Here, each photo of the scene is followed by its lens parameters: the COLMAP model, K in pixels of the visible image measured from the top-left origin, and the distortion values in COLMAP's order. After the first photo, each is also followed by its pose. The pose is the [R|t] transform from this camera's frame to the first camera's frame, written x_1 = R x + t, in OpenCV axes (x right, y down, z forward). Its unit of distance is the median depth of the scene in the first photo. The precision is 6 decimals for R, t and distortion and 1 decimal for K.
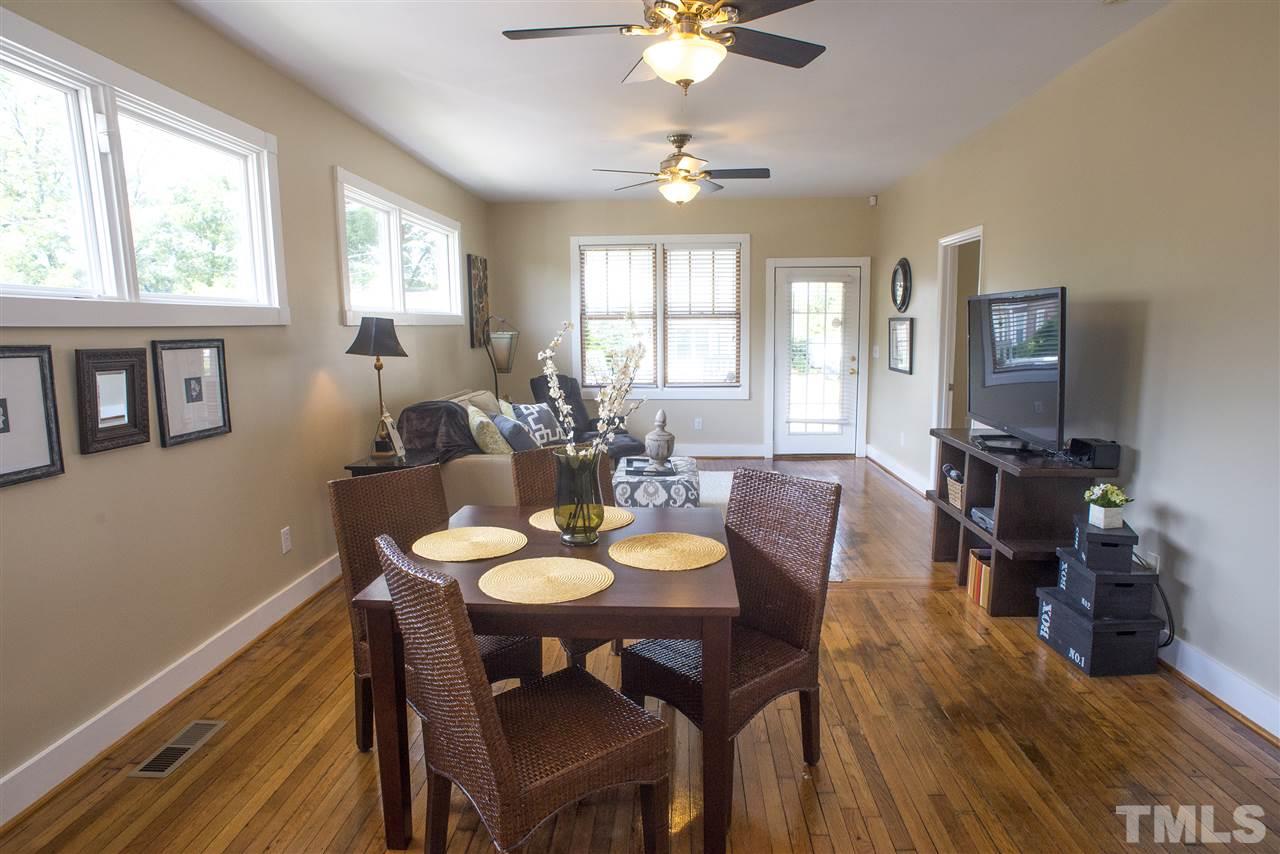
lens RADIAL K [[727.2, 0, 650.2], [0, 727.2, 432.1], [0, 0, 1]] dist [-0.086891, 0.049718]
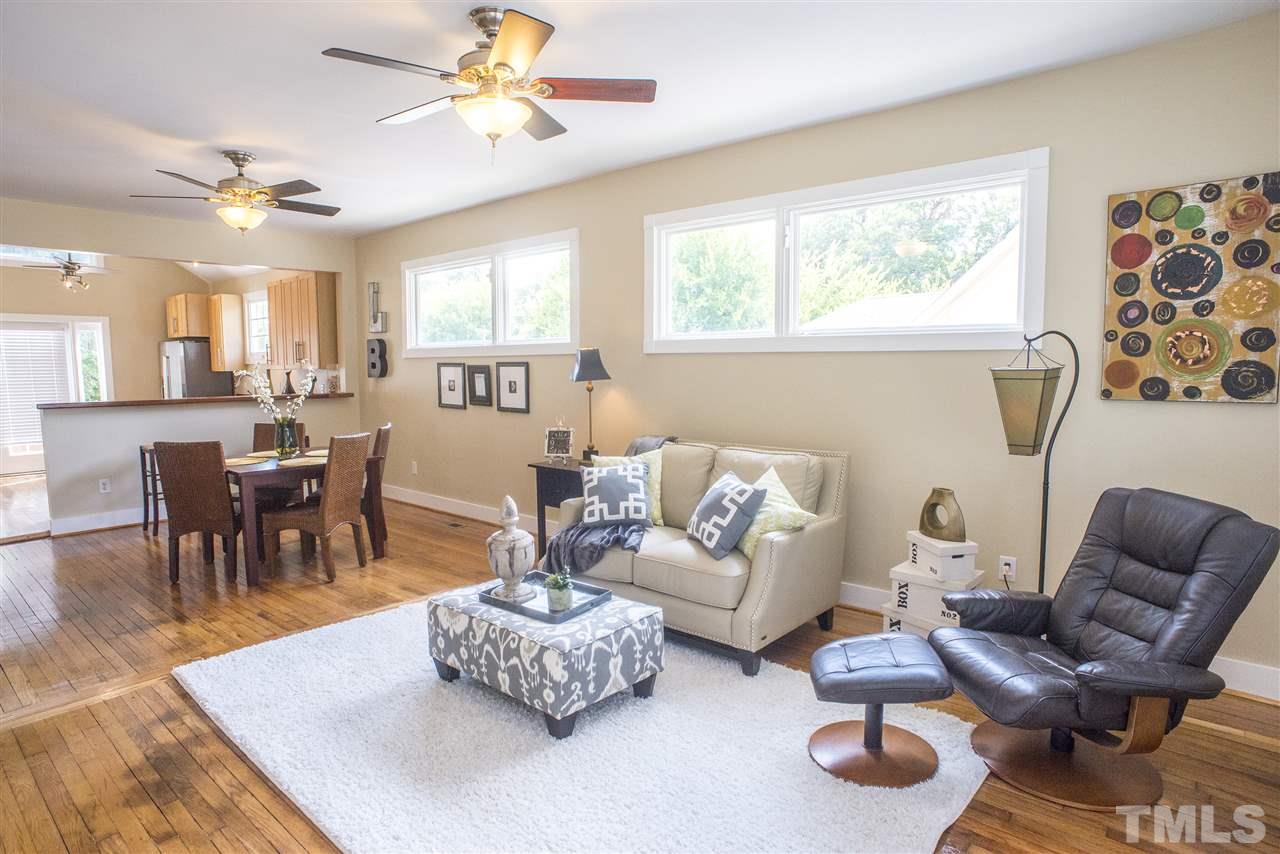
lens RADIAL K [[727.2, 0, 642.4], [0, 727.2, 433.1], [0, 0, 1]] dist [-0.086891, 0.049718]
pose [[-0.637062, 0.085765, -0.766027, 0.711365], [-0.104651, 0.974965, 0.196191, -0.379911], [0.763676, 0.205152, -0.612137, 2.601589]]
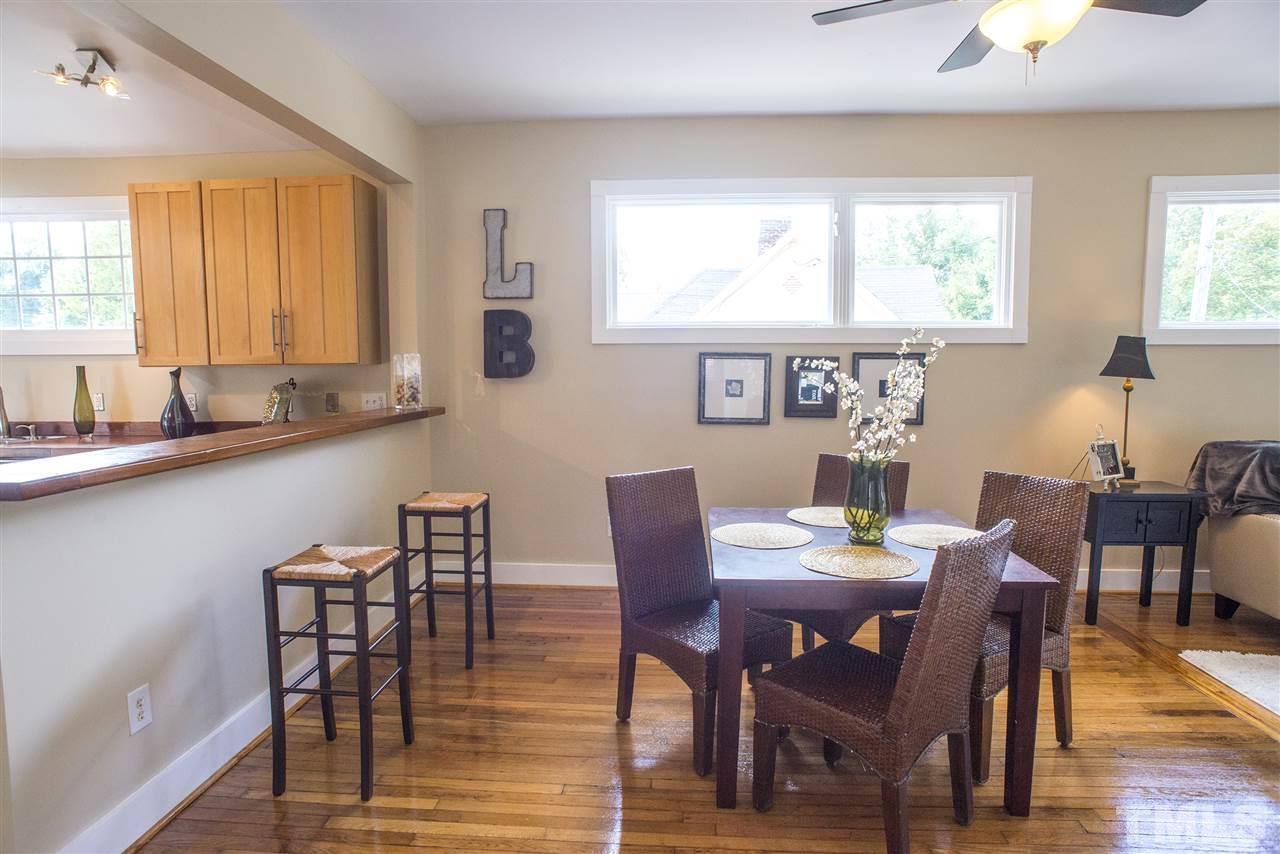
lens RADIAL K [[727.2, 0, 640.9], [0, 727.2, 432.3], [0, 0, 1]] dist [-0.086891, 0.049718]
pose [[-0.022675, 0.104959, -0.994218, 0.793632], [-0.146170, 0.983439, 0.107155, -0.057181], [0.989000, 0.147755, -0.006957, 0.548559]]
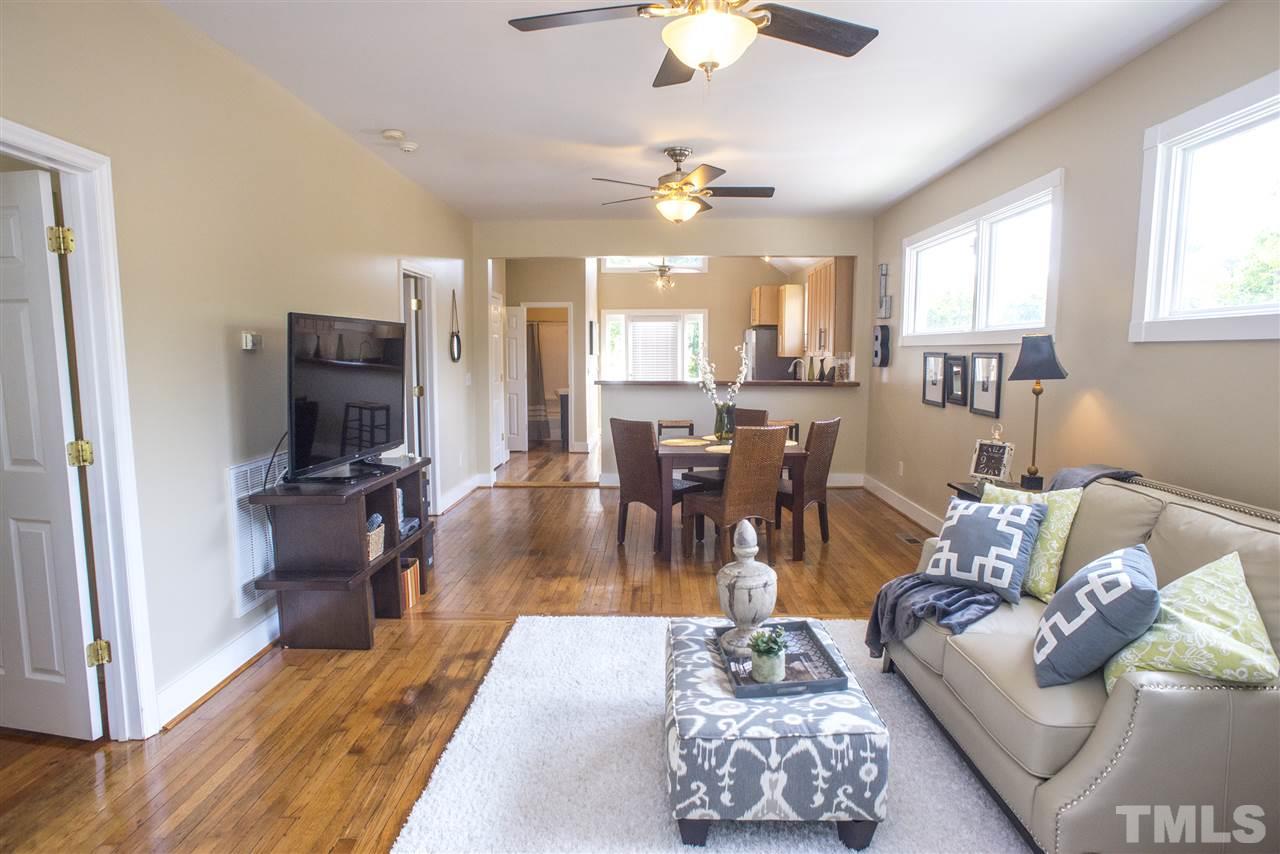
lens RADIAL K [[727.2, 0, 637.0], [0, 727.2, 432.3], [0, 0, 1]] dist [-0.086891, 0.049718]
pose [[-0.999904, 0.008887, -0.010650, 0.158247], [0.005847, 0.966288, 0.257397, -0.379101], [0.012579, 0.257310, -0.966247, 2.611726]]
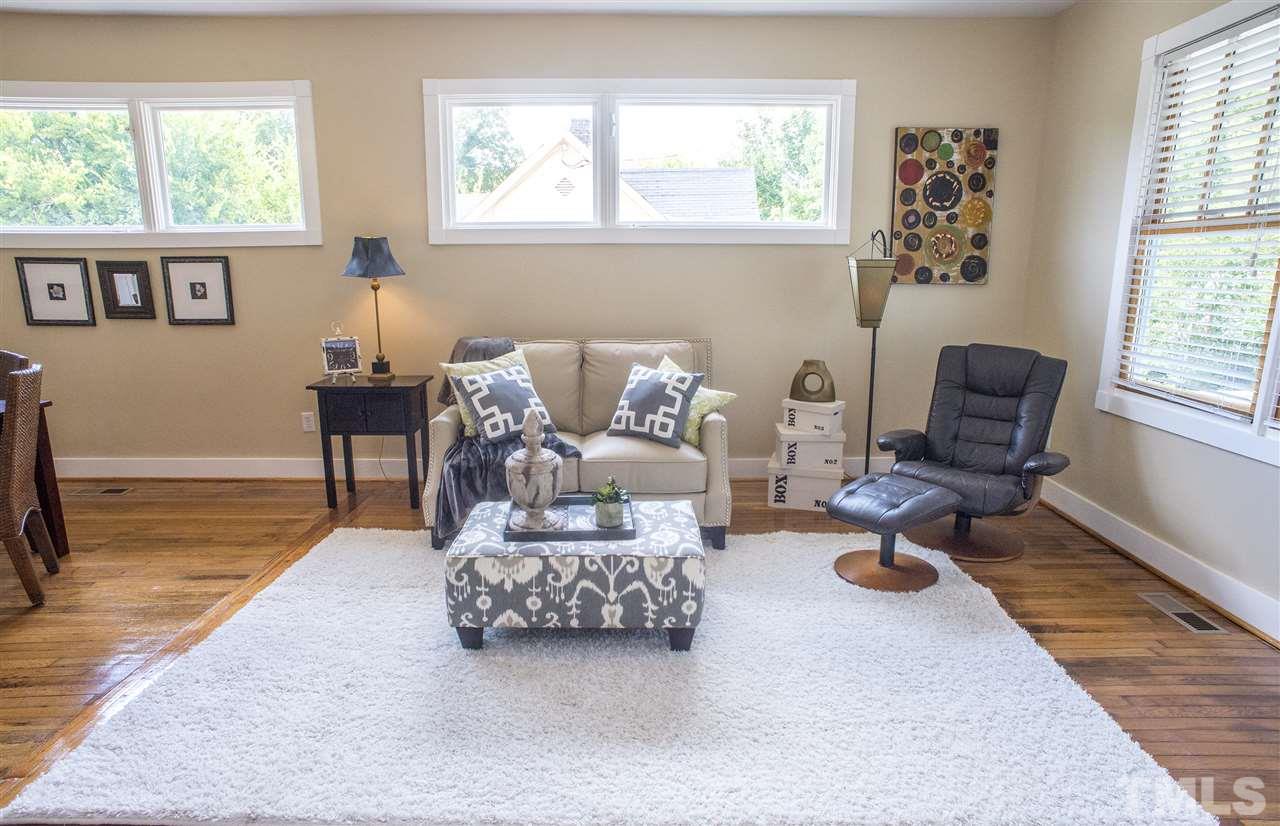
lens RADIAL K [[719.6, 0, 651.9], [0, 719.6, 409.0], [0, 0, 1]] dist [-0.059131, 0.019676]
pose [[0.042820, 0.203346, -0.978170, 0.894365], [-0.148734, 0.969455, 0.195023, -0.251702], [0.987950, 0.137137, 0.071756, 1.893837]]
